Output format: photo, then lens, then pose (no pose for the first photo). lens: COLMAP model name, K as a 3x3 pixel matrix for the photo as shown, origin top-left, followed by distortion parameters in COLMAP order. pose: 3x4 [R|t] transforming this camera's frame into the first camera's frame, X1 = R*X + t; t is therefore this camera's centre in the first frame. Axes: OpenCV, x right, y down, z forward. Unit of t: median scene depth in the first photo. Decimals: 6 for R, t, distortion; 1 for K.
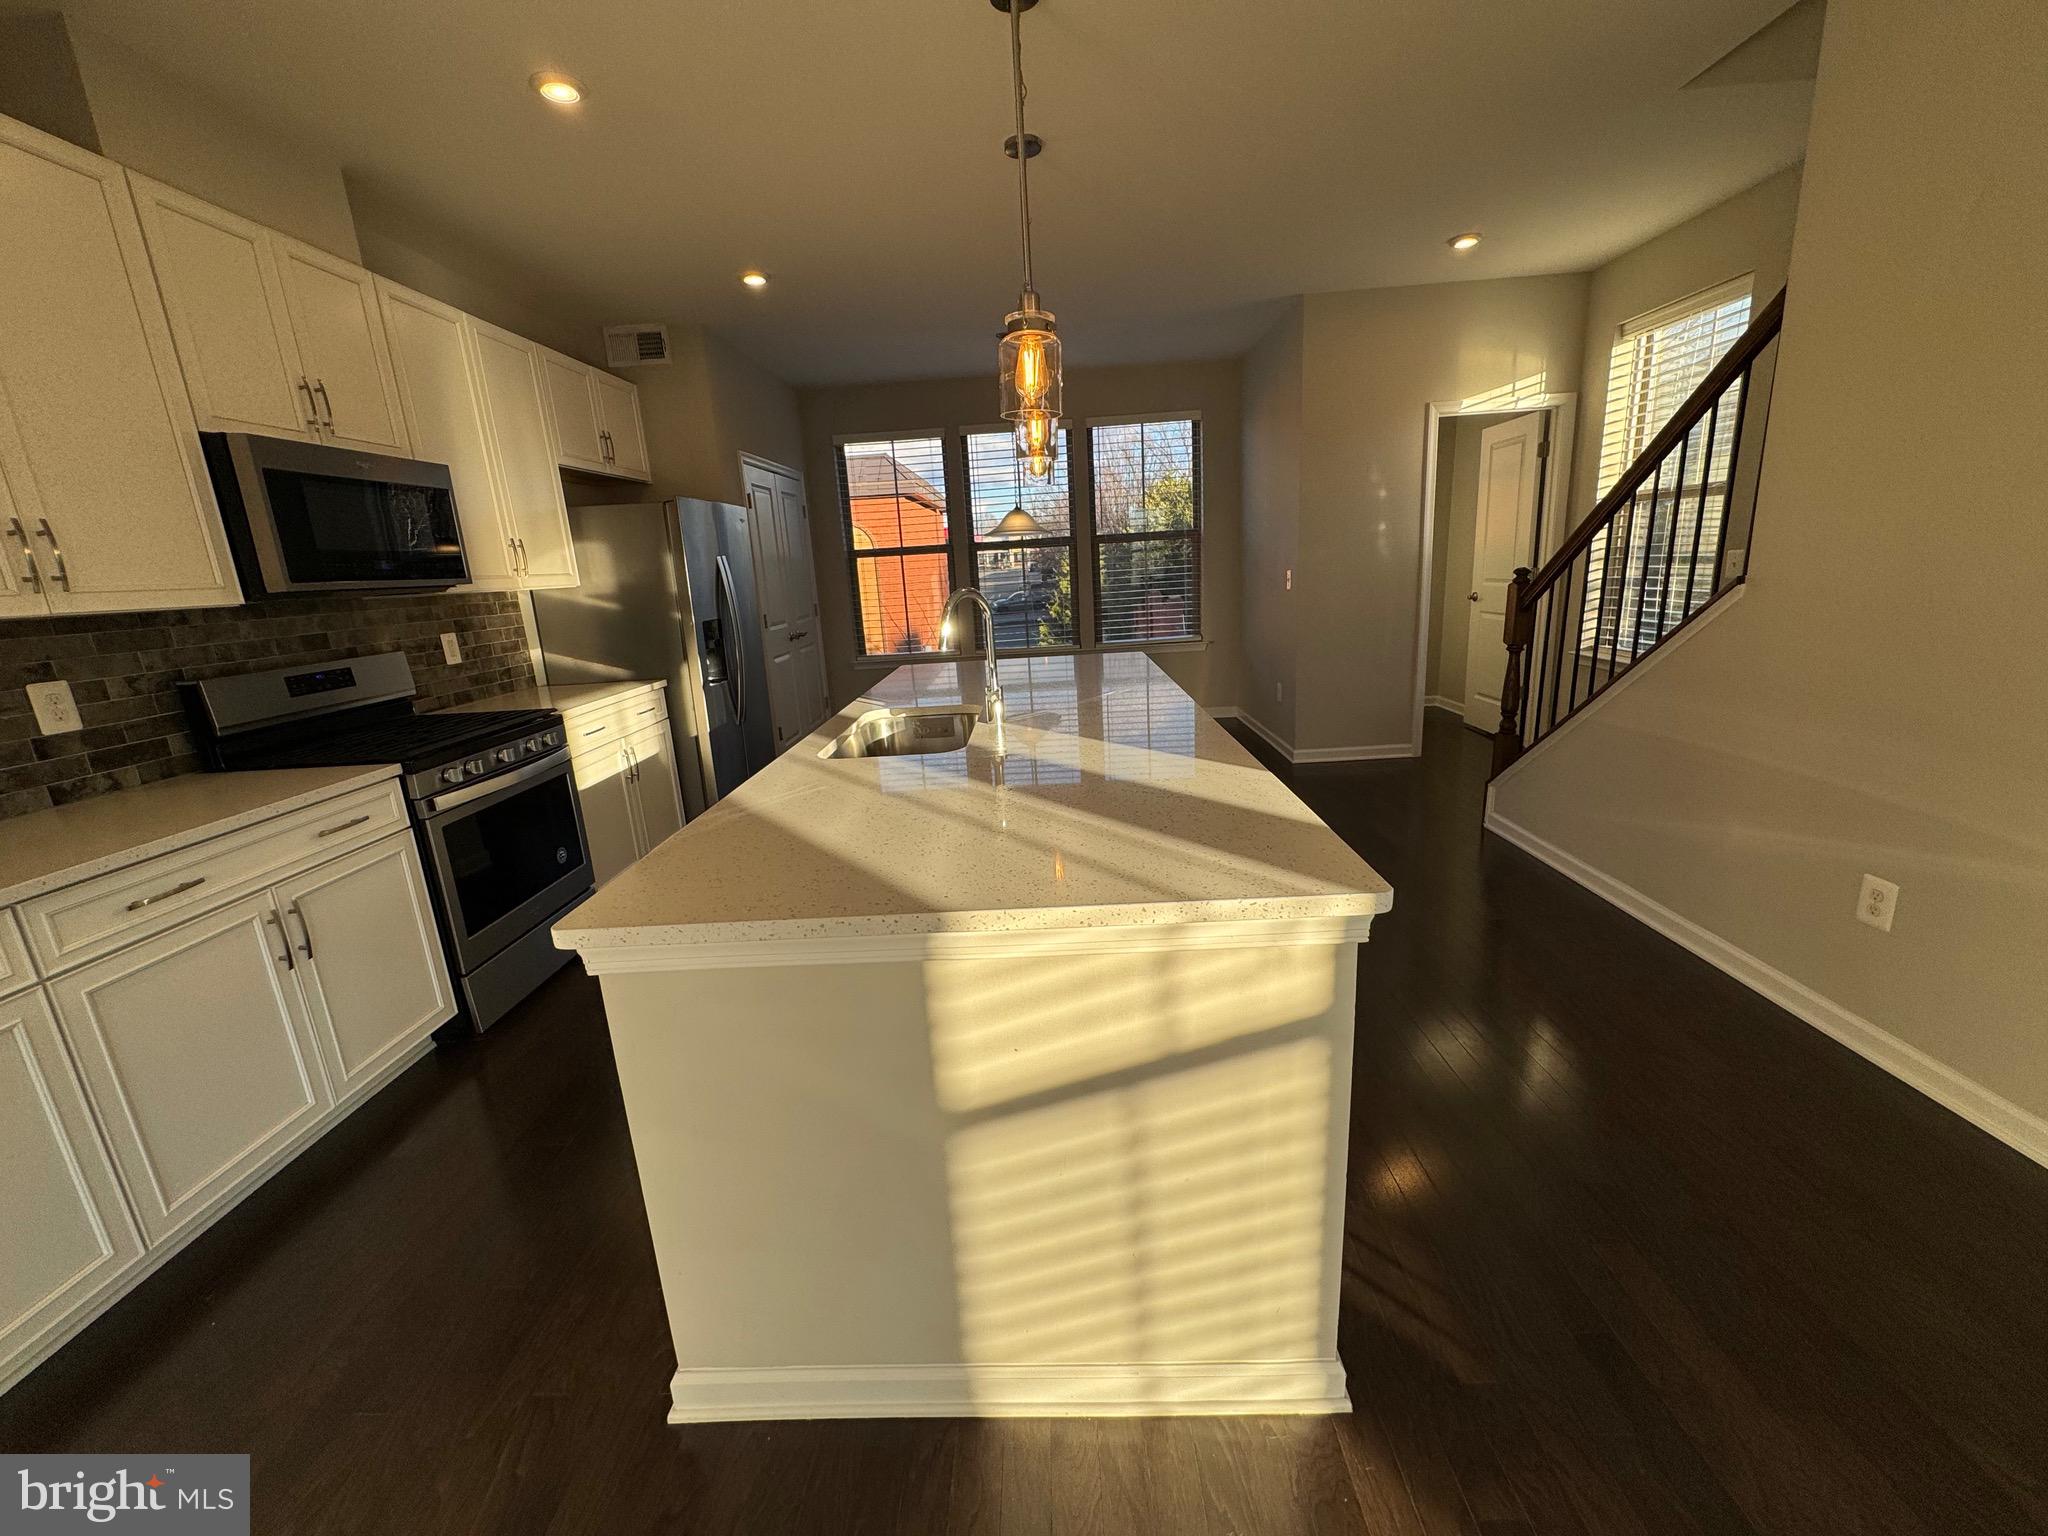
lens RADIAL K [[822.2, 0, 1024.0], [0, 822.2, 768.0], [0, 0, 1]] dist [-0.000084, 0.000677]
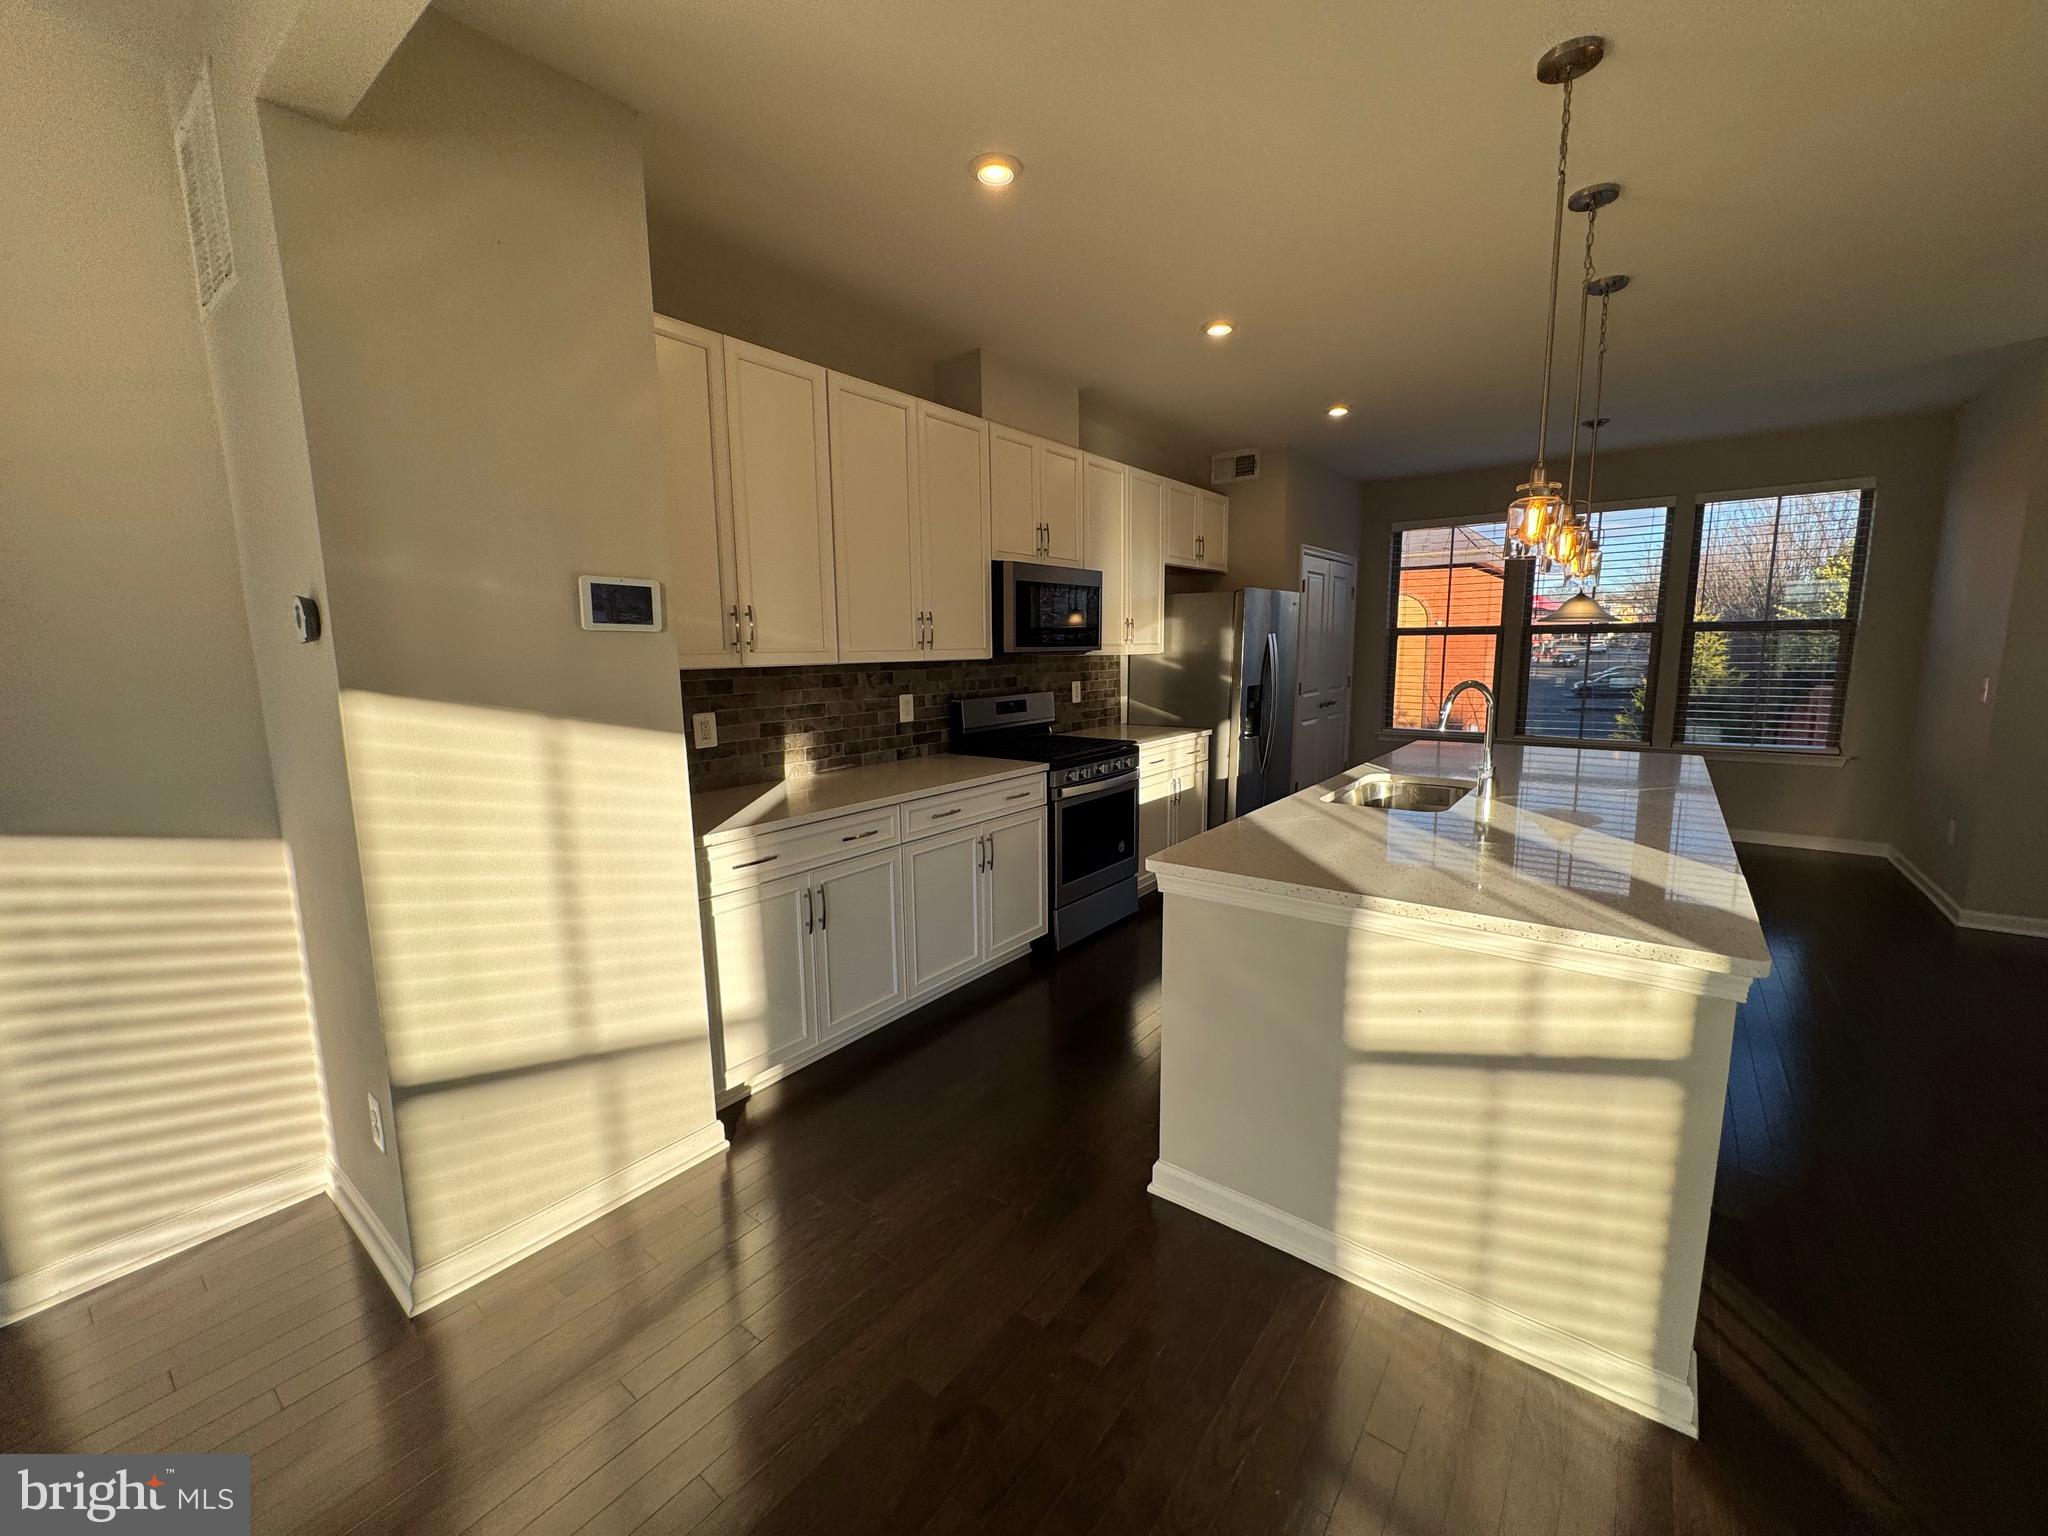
lens RADIAL K [[822.2, 0, 1024.0], [0, 822.2, 768.0], [0, 0, 1]] dist [-0.000084, 0.000677]
pose [[0.808014, 0.135446, -0.573383, 0.079007], [-0.177331, 0.983997, -0.017454, 0.030199], [0.561843, 0.115781, 0.819102, -0.238588]]
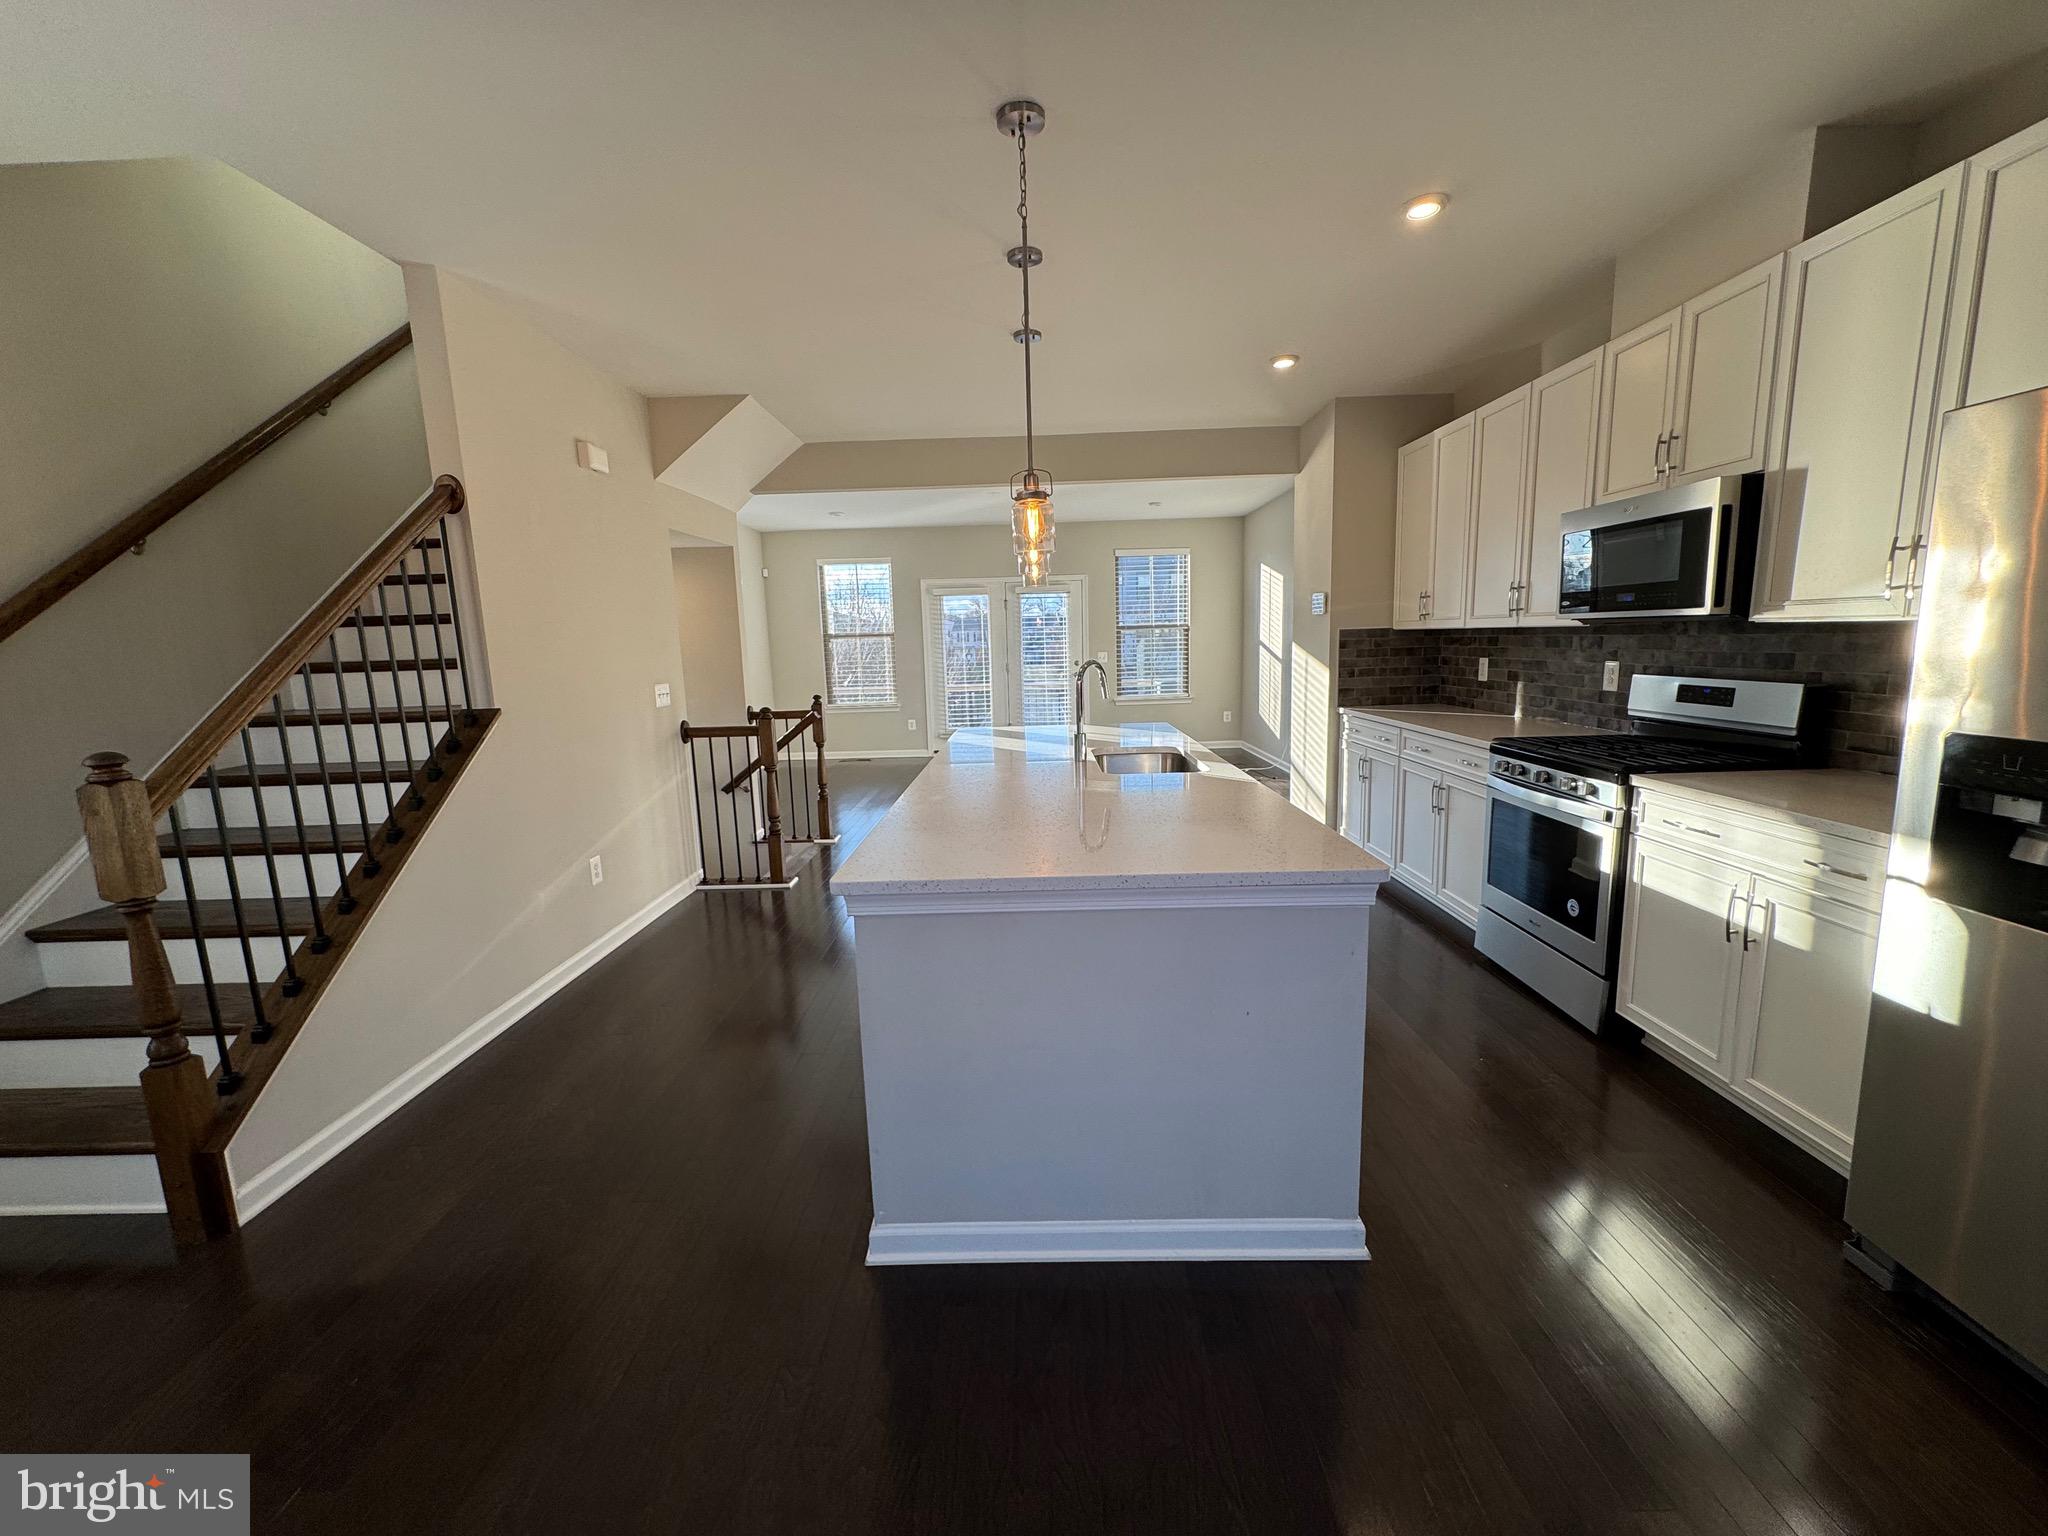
lens RADIAL K [[810.8, 0, 1024.0], [0, 810.8, 768.0], [0, 0, 1]] dist [-0.002409, -0.000313]
pose [[-0.995670, 0.092820, -0.005116, 0.052040], [0.083211, 0.914423, 0.396113, -0.453146], [0.041446, 0.393972, -0.918187, 1.740818]]
